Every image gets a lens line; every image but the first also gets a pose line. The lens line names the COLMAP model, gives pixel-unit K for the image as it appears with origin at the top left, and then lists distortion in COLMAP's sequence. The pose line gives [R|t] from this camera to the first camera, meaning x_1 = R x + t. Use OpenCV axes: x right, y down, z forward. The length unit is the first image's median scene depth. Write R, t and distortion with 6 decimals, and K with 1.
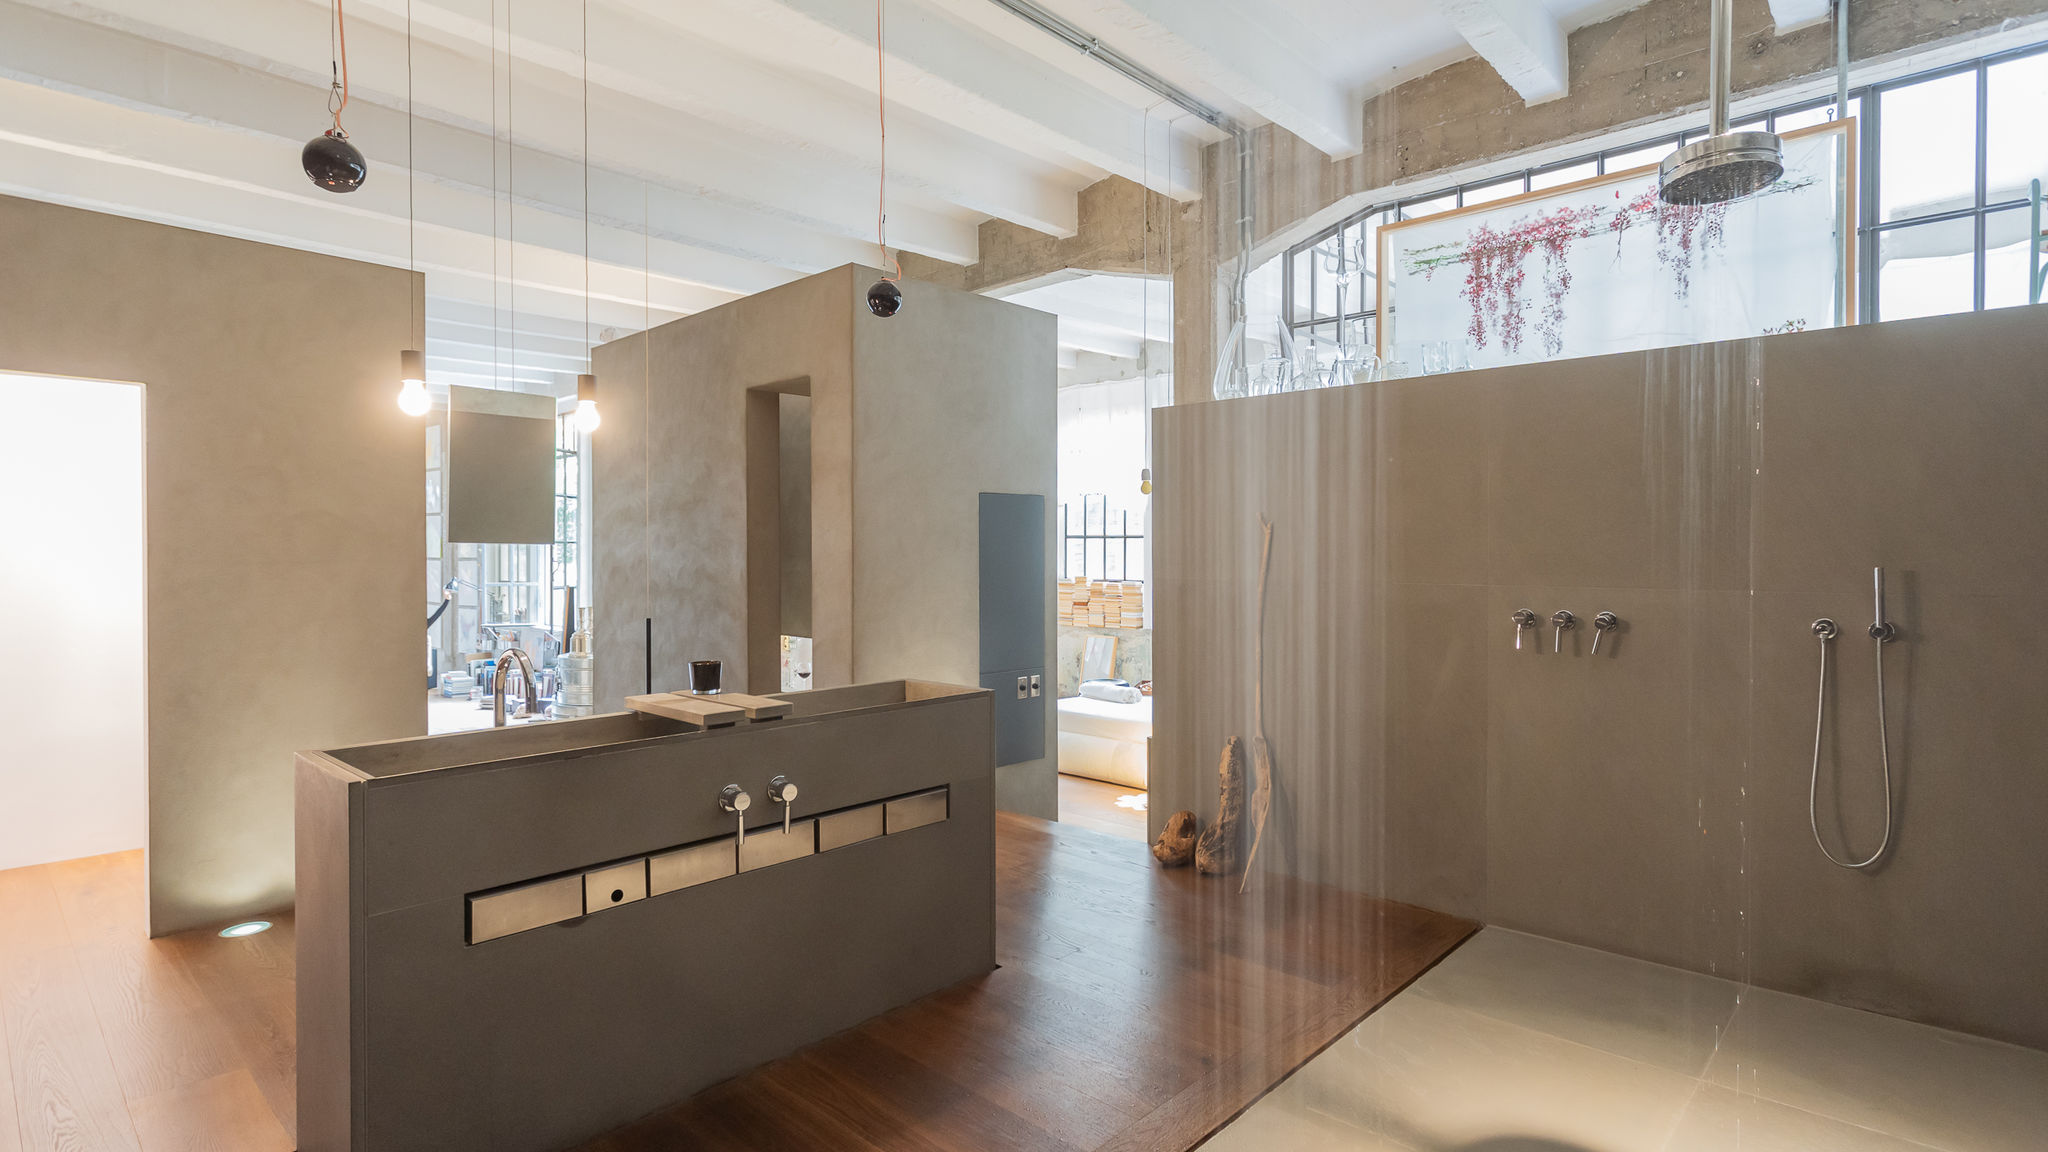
lens RADIAL K [[943.5, 0, 1030.8], [0, 943.5, 569.5], [0, 0, 1]] dist [-0.001069, 0.000209]
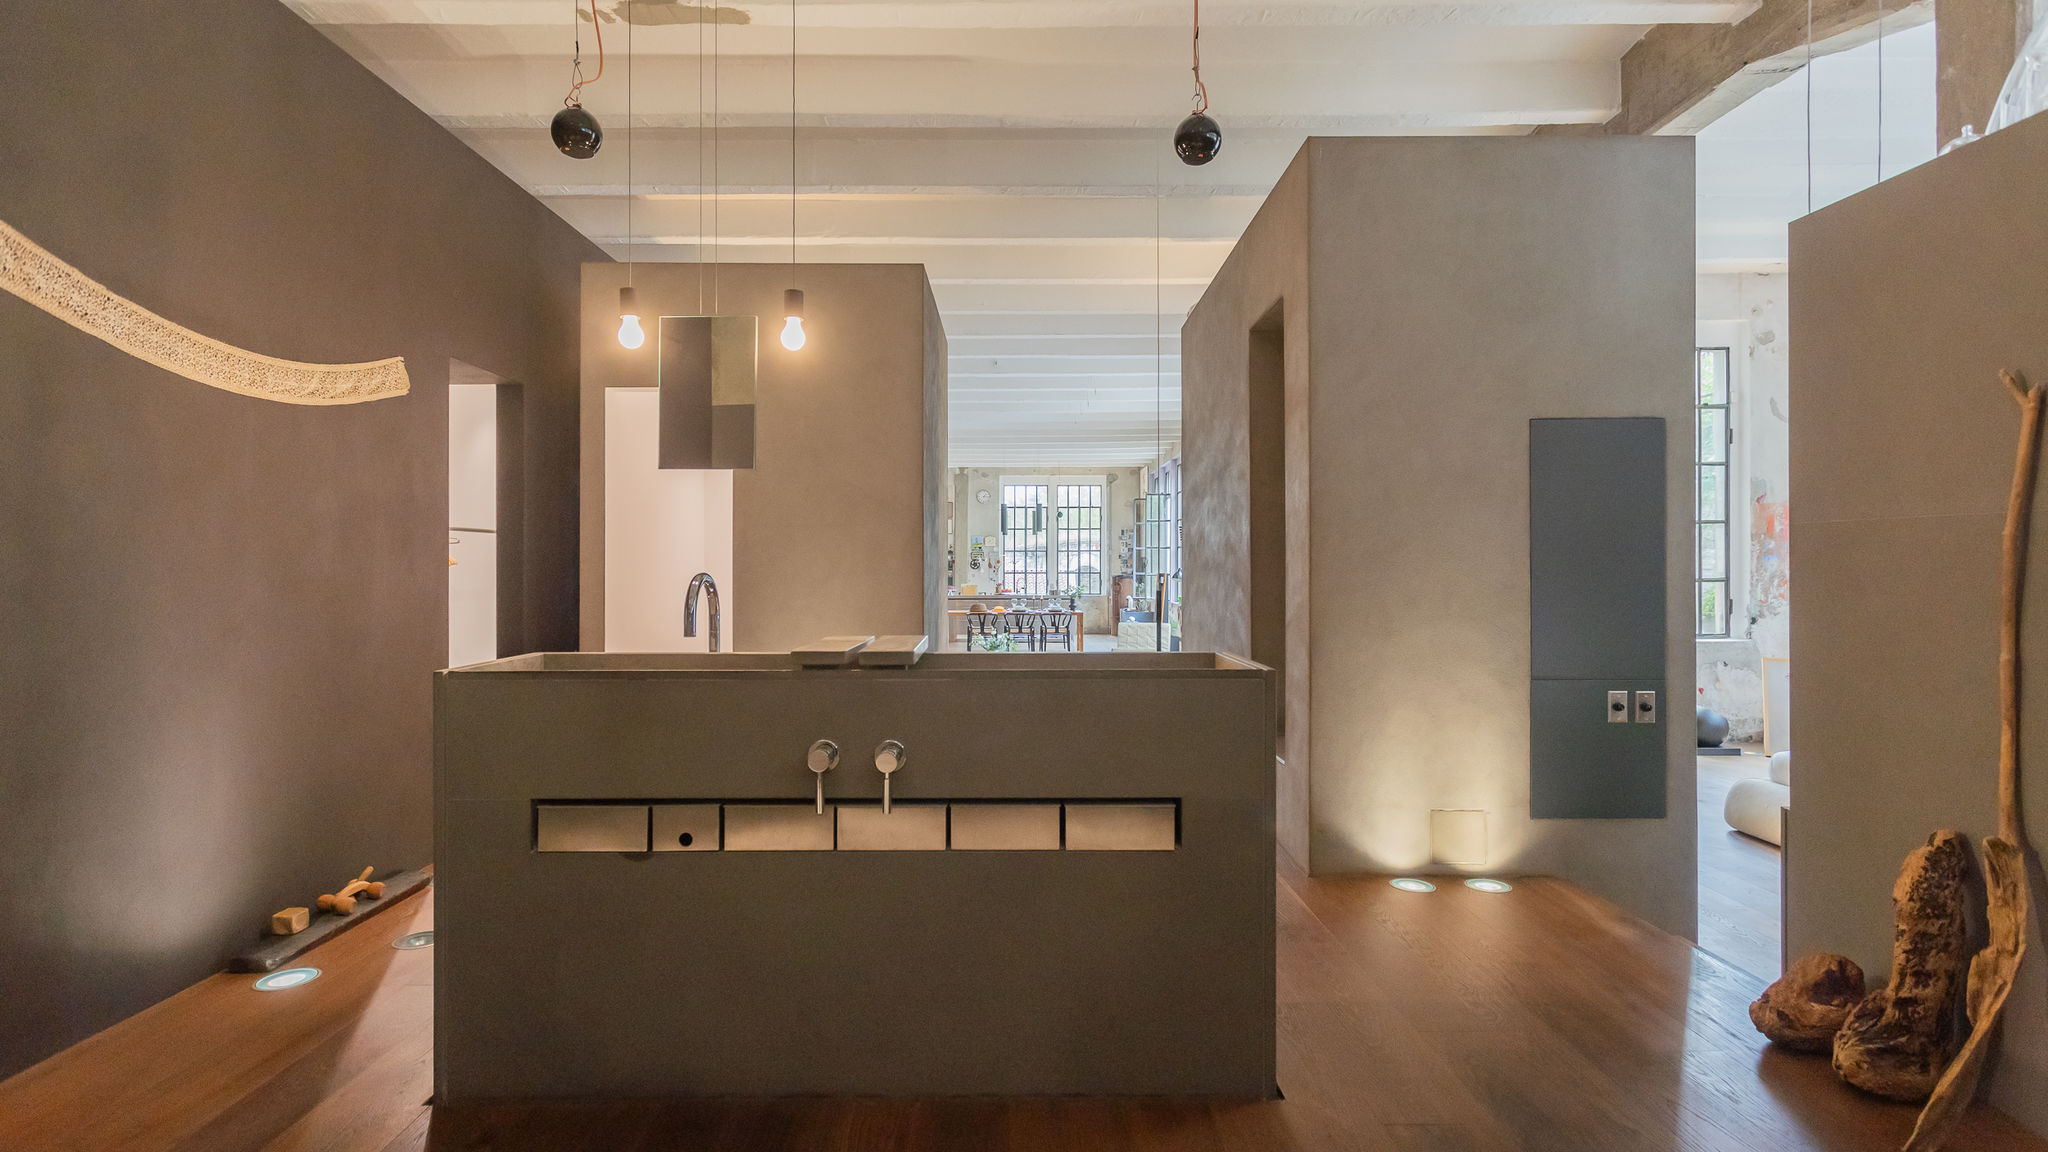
lens RADIAL K [[943.5, 0, 1017.3], [0, 943.5, 569.4], [0, 0, 1]] dist [-0.001069, 0.000209]
pose [[0.704958, 0.002710, -0.709244, 0.225949], [-0.007498, 0.999965, -0.003632, 0.046305], [0.709209, 0.007878, 0.704954, 0.310933]]
